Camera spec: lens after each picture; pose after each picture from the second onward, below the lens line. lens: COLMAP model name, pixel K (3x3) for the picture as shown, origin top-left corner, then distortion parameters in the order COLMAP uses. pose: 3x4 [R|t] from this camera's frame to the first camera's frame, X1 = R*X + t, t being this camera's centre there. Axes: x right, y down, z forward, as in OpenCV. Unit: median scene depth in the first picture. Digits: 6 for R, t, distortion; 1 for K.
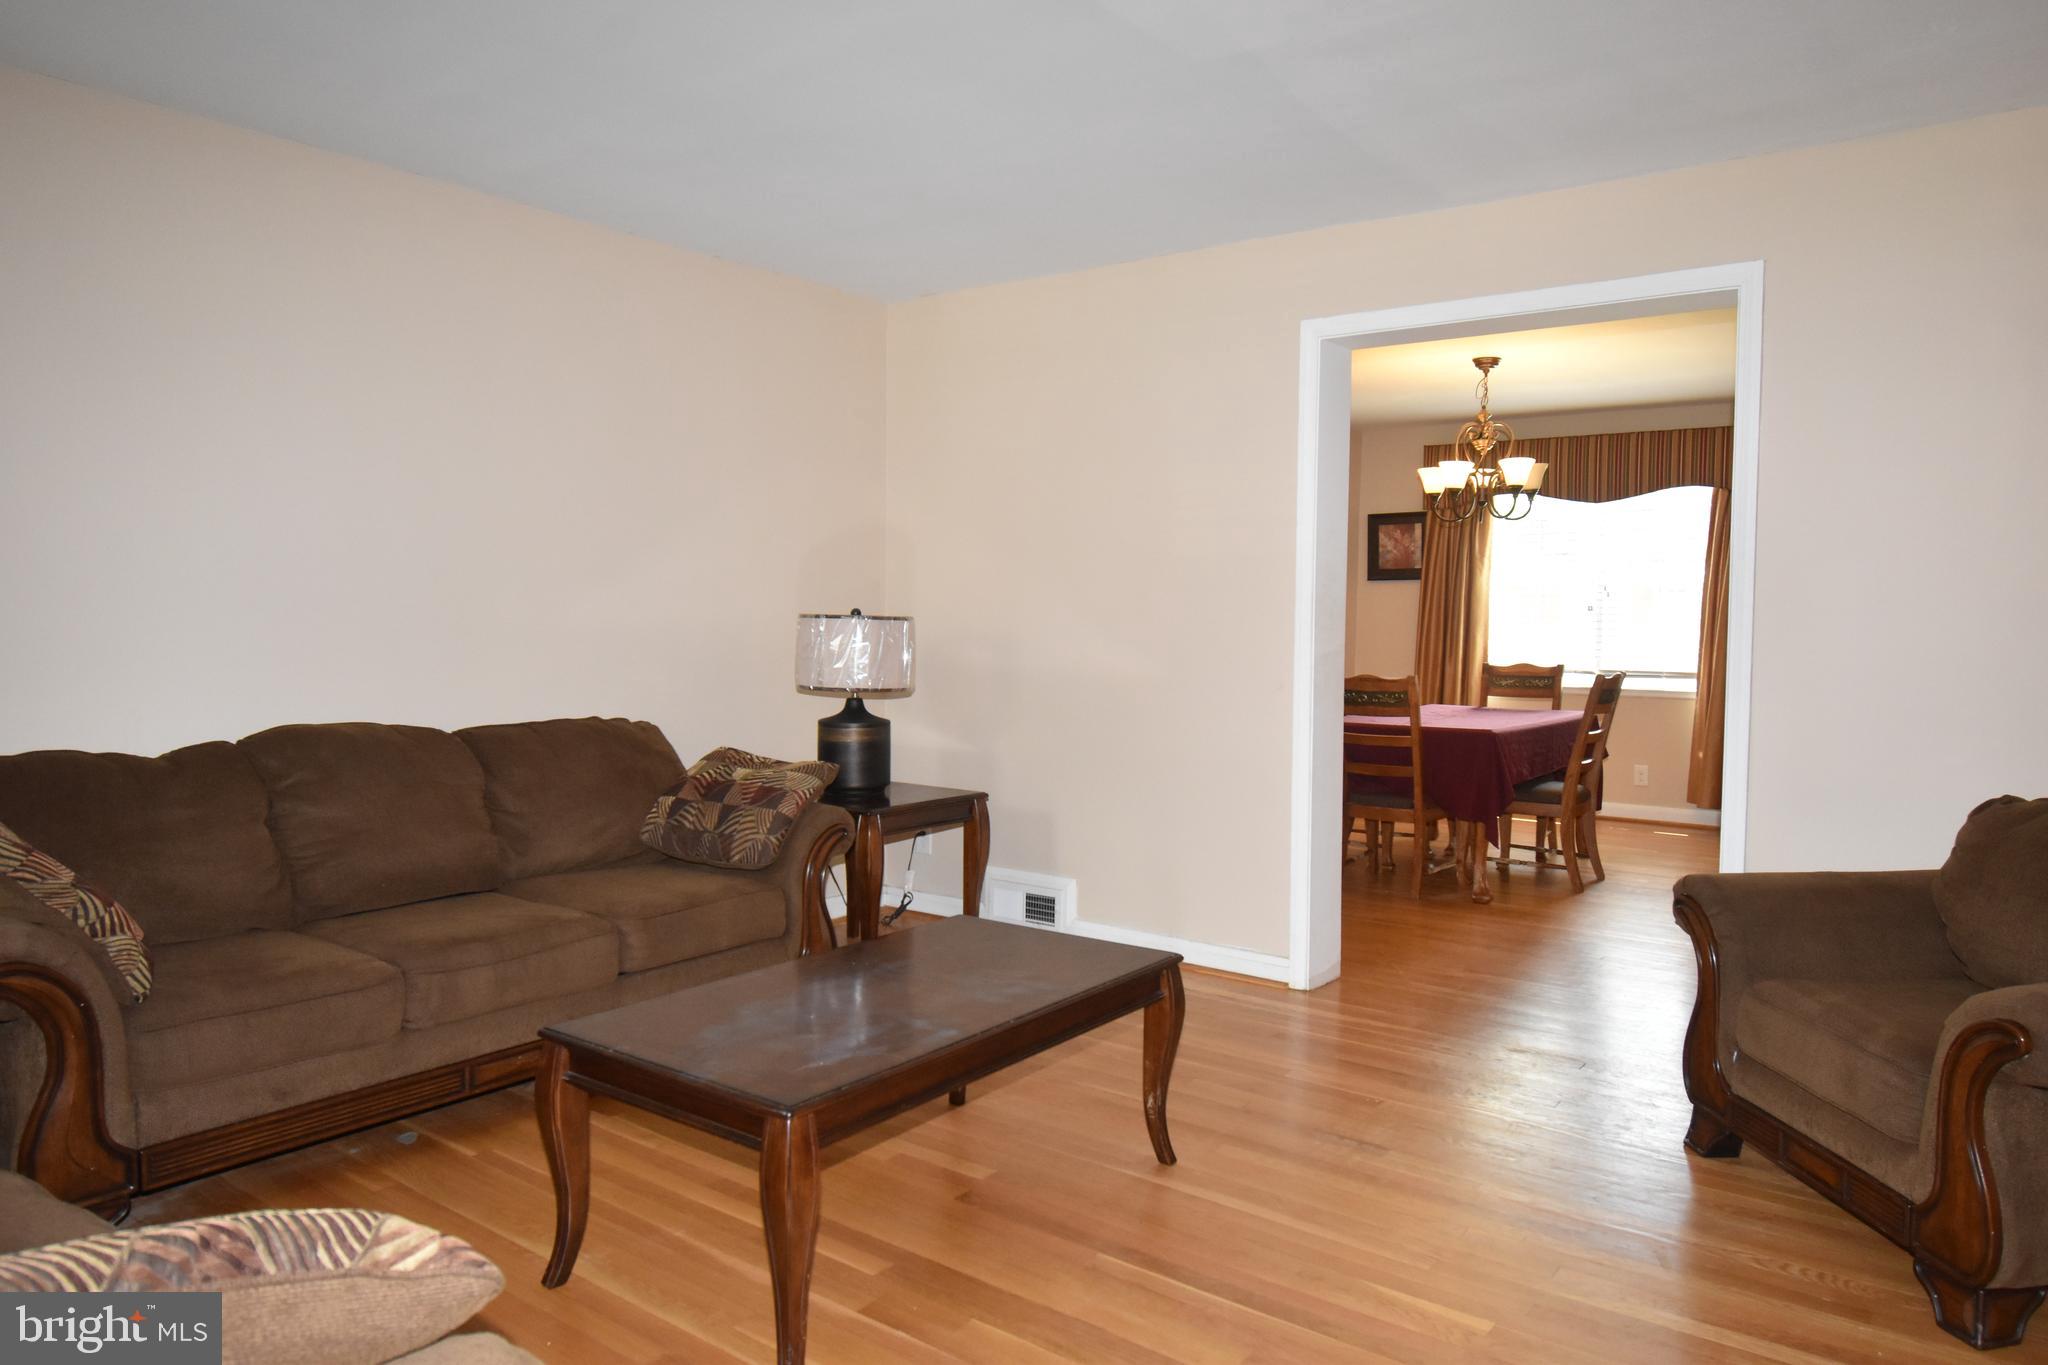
lens RADIAL K [[1360.0, 0, 1030.3], [0, 1360.0, 685.7], [0, 0, 1]] dist [0.014646, -0.030944]
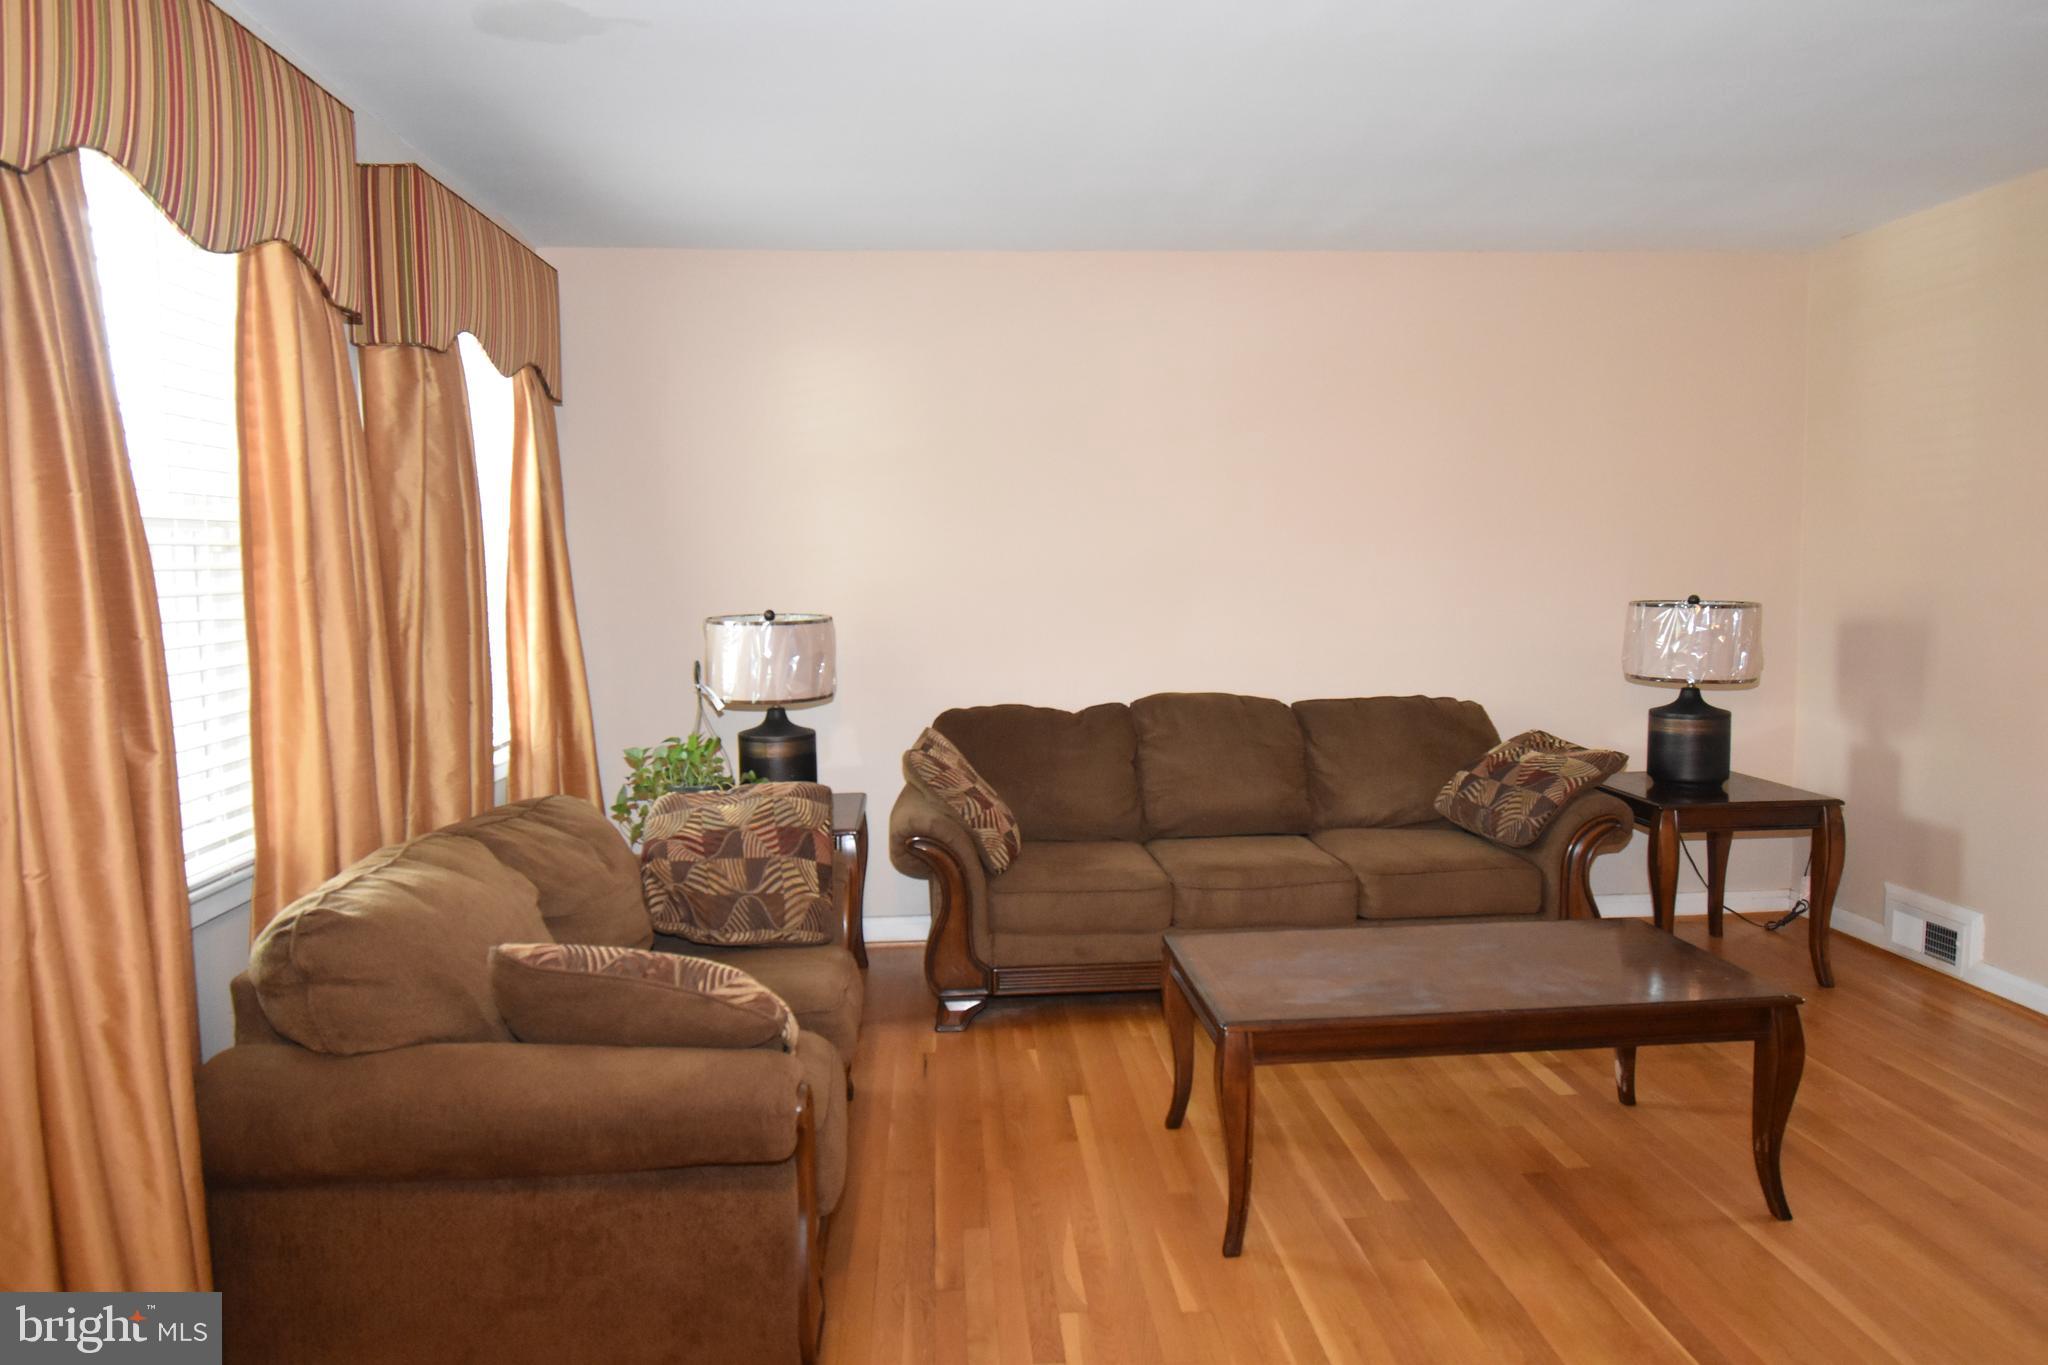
lens RADIAL K [[1360.0, 0, 1030.3], [0, 1360.0, 685.7], [0, 0, 1]] dist [0.014646, -0.030944]
pose [[0.655249, 0.044226, -0.754117, 0.347191], [-0.016795, 0.998891, 0.043988, -0.031784], [0.755226, -0.016158, 0.655266, 0.014339]]
